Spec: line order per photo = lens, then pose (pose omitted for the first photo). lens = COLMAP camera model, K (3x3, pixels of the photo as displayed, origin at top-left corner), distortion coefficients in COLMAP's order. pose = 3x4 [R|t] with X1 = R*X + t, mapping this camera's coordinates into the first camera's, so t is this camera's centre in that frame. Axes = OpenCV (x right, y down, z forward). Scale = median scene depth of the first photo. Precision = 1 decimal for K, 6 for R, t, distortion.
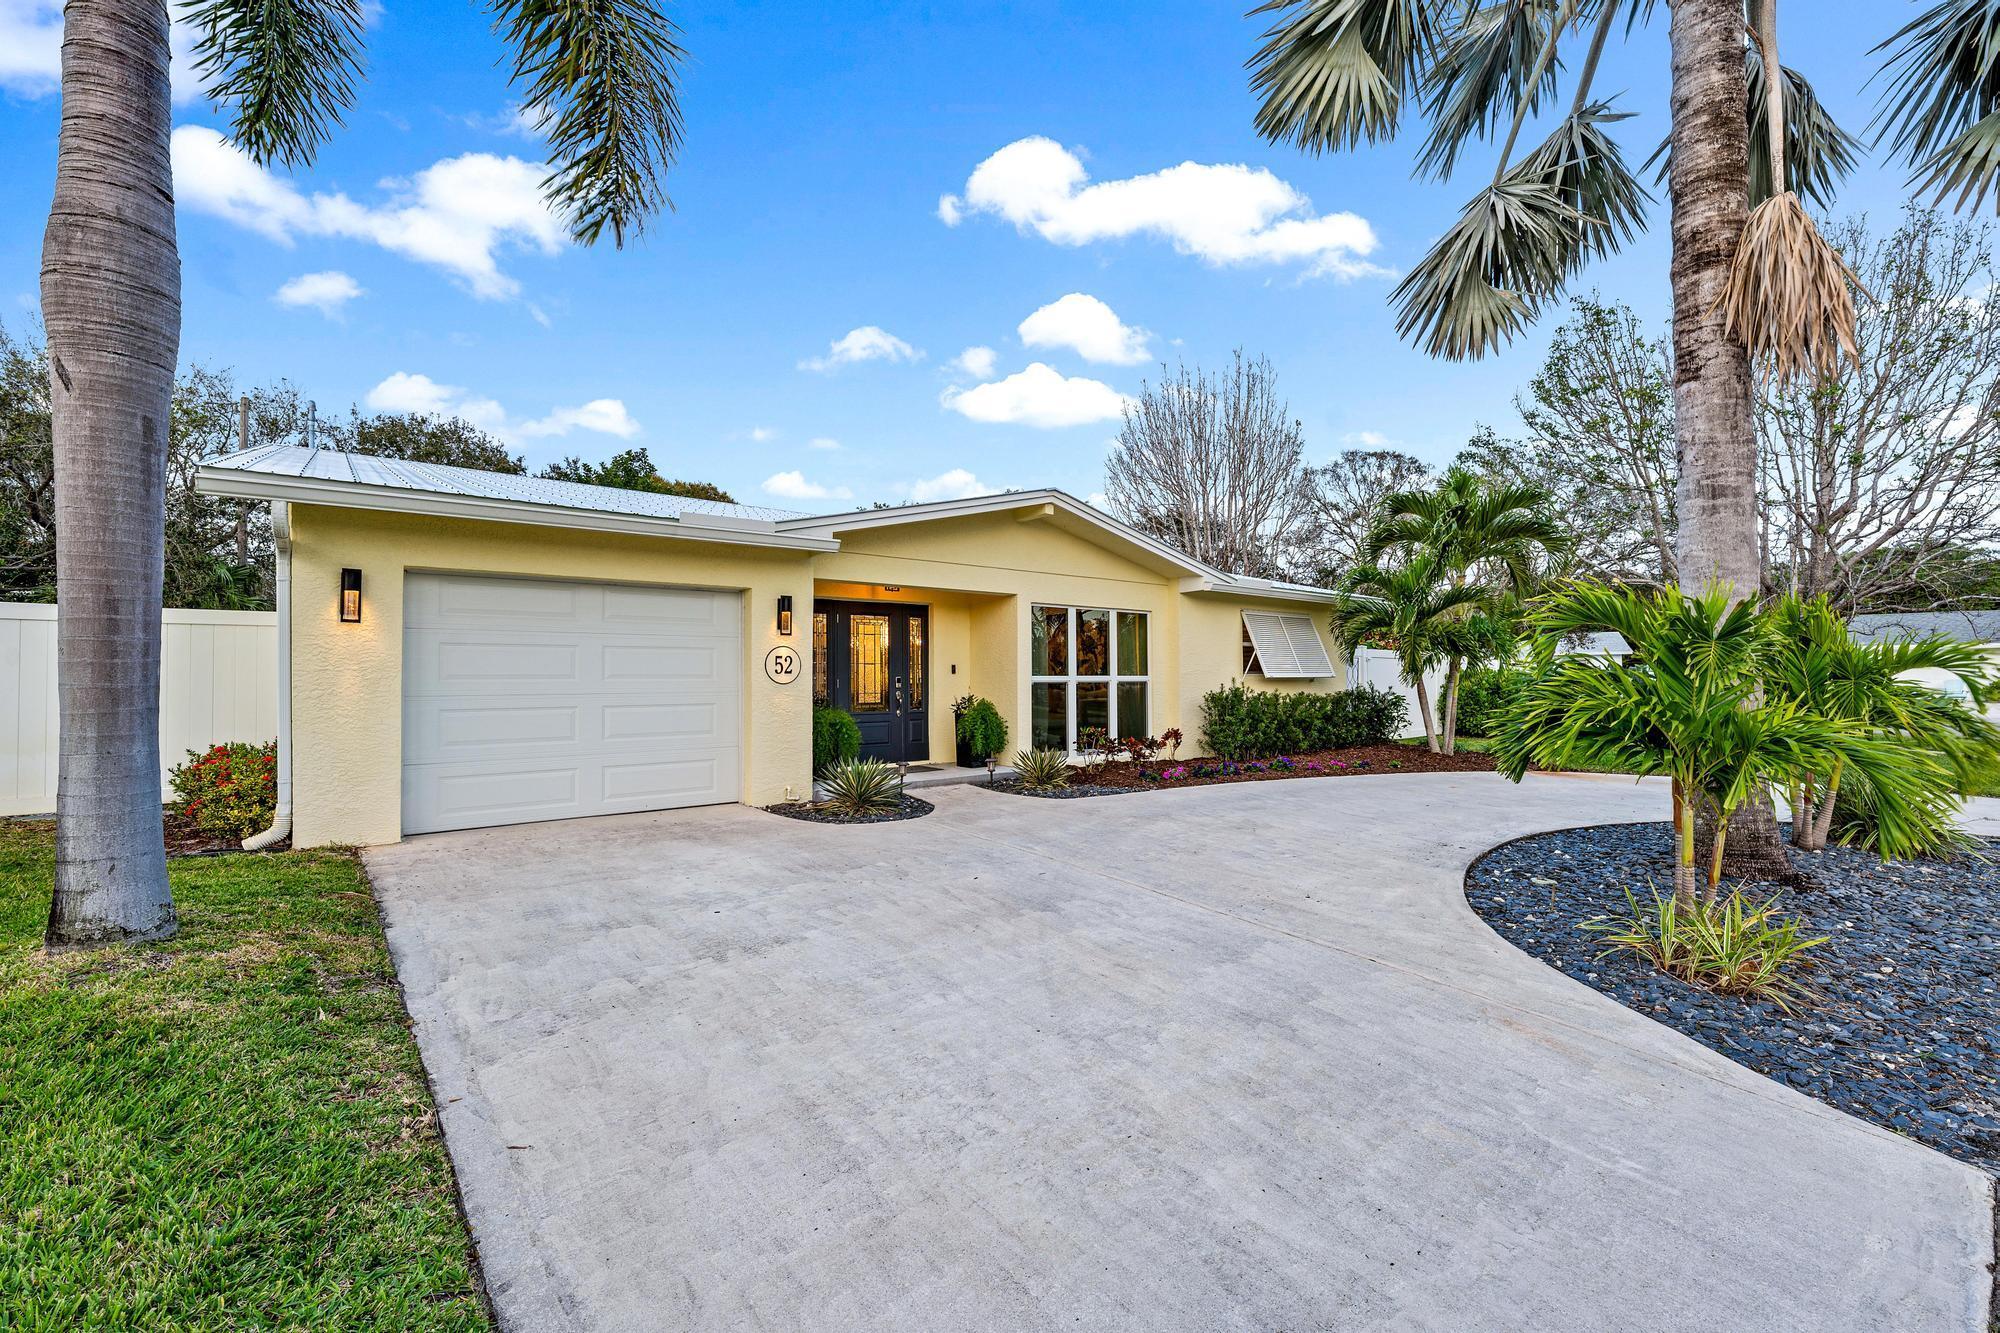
lens RADIAL K [[842.0, 0, 996.6], [0, 842.0, 660.3], [0, 0, 1]] dist [-0.002080, -0.000113]
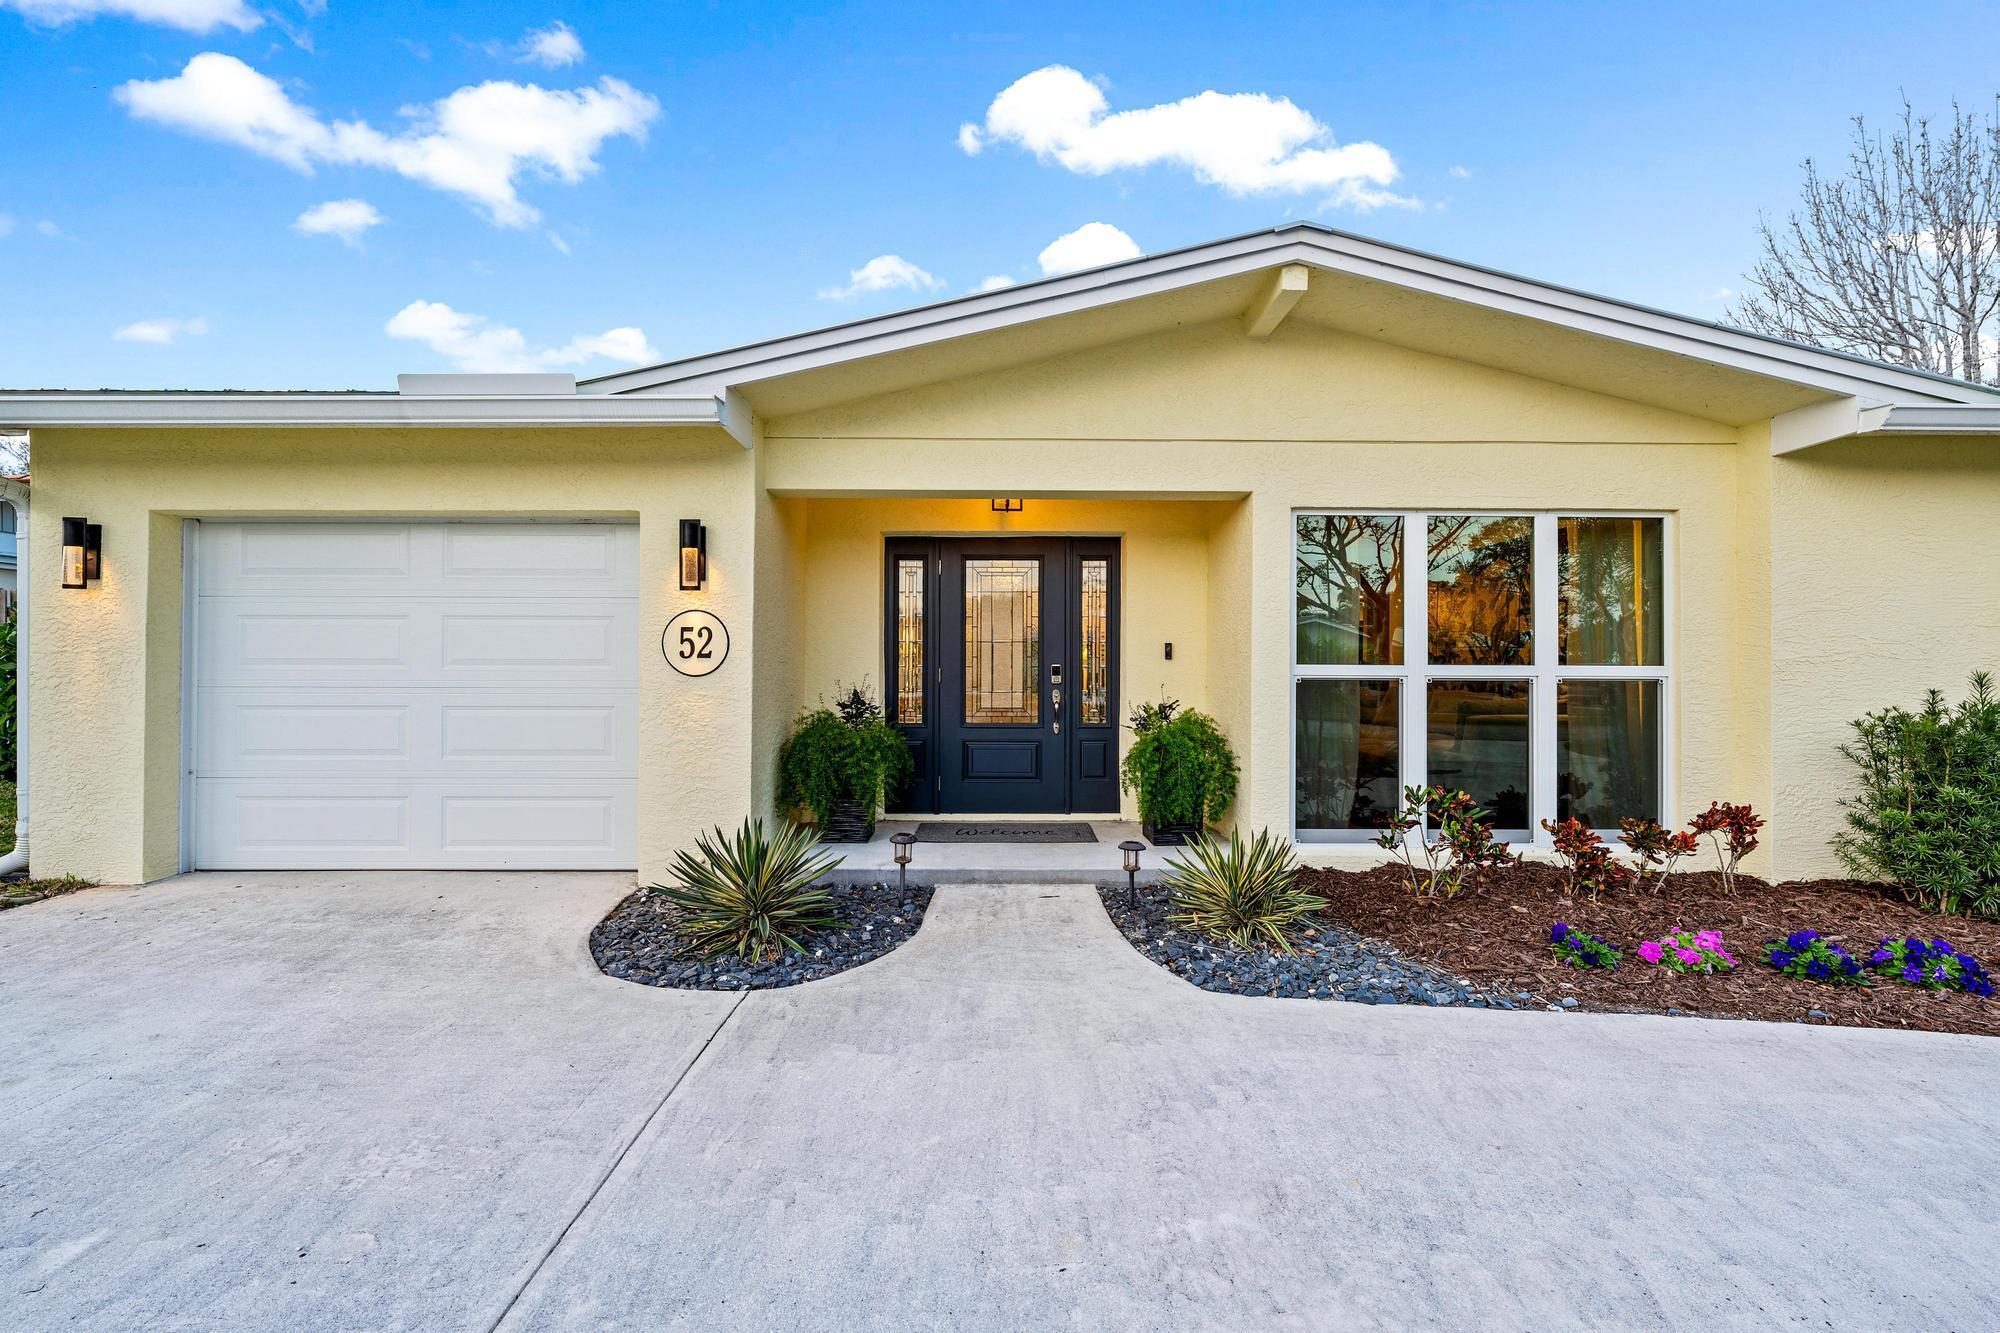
lens RADIAL K [[808.0, 0, 963.3], [0, 808.0, 661.7], [0, 0, 1]] dist [-0.001741, -0.000279]
pose [[0.785015, 0.005007, -0.619456, 0.174740], [0.006761, 0.999839, 0.016650, 0.008007], [0.619439, -0.017258, 0.784855, 0.531775]]
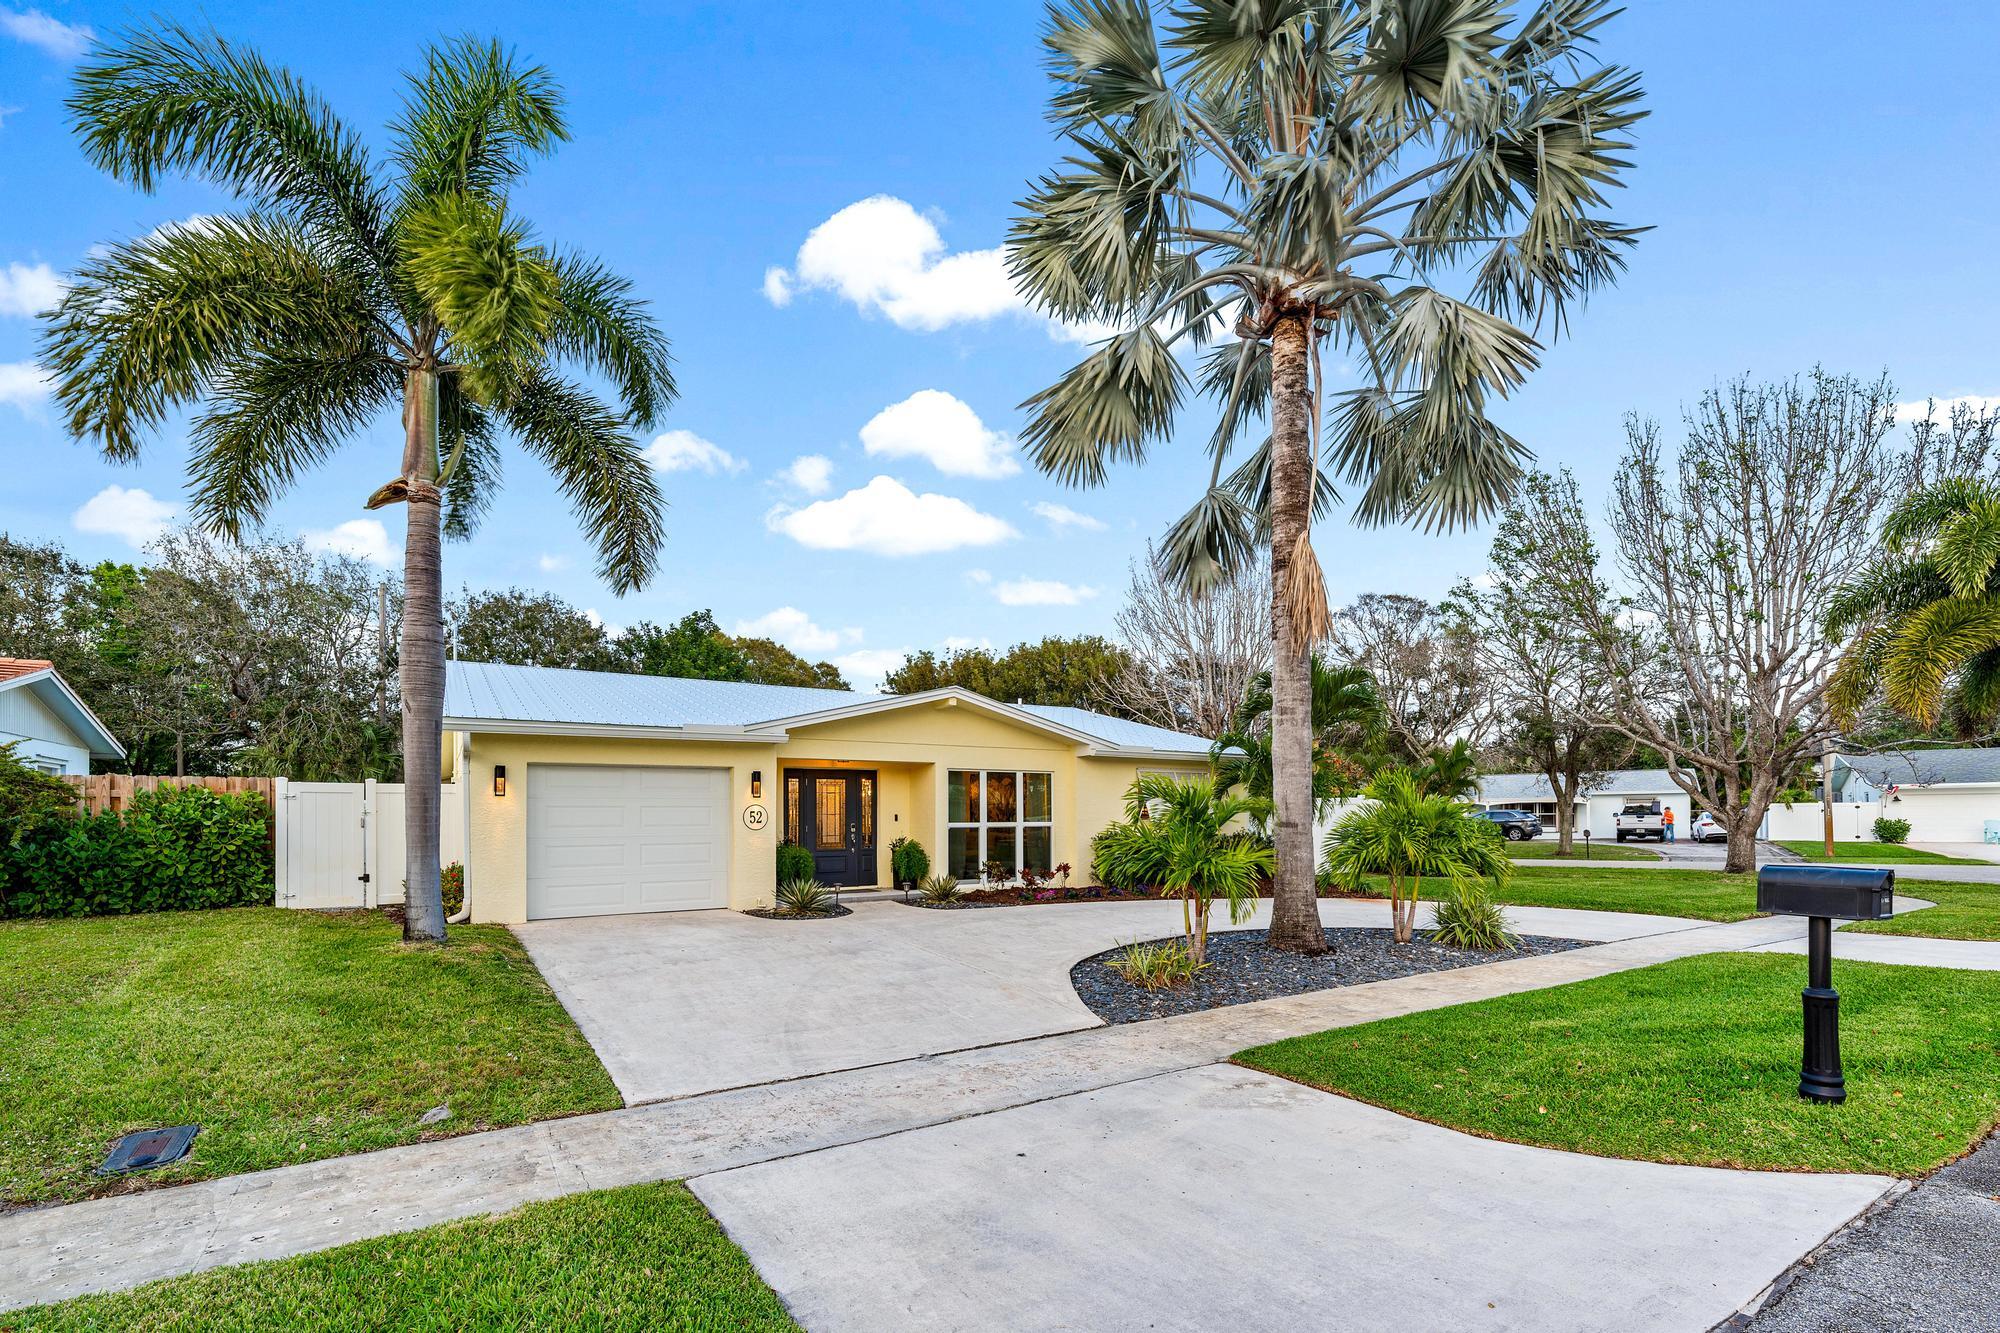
lens RADIAL K [[865.0, 0, 937.1], [0, 865.0, 802.3], [0, 0, 1]] dist [-0.000568, -0.000026]
pose [[0.988948, -0.005740, -0.148152, 0.229215], [0.006187, 0.999978, 0.002554, -0.017752], [0.148134, -0.003443, 0.988961, -0.370723]]
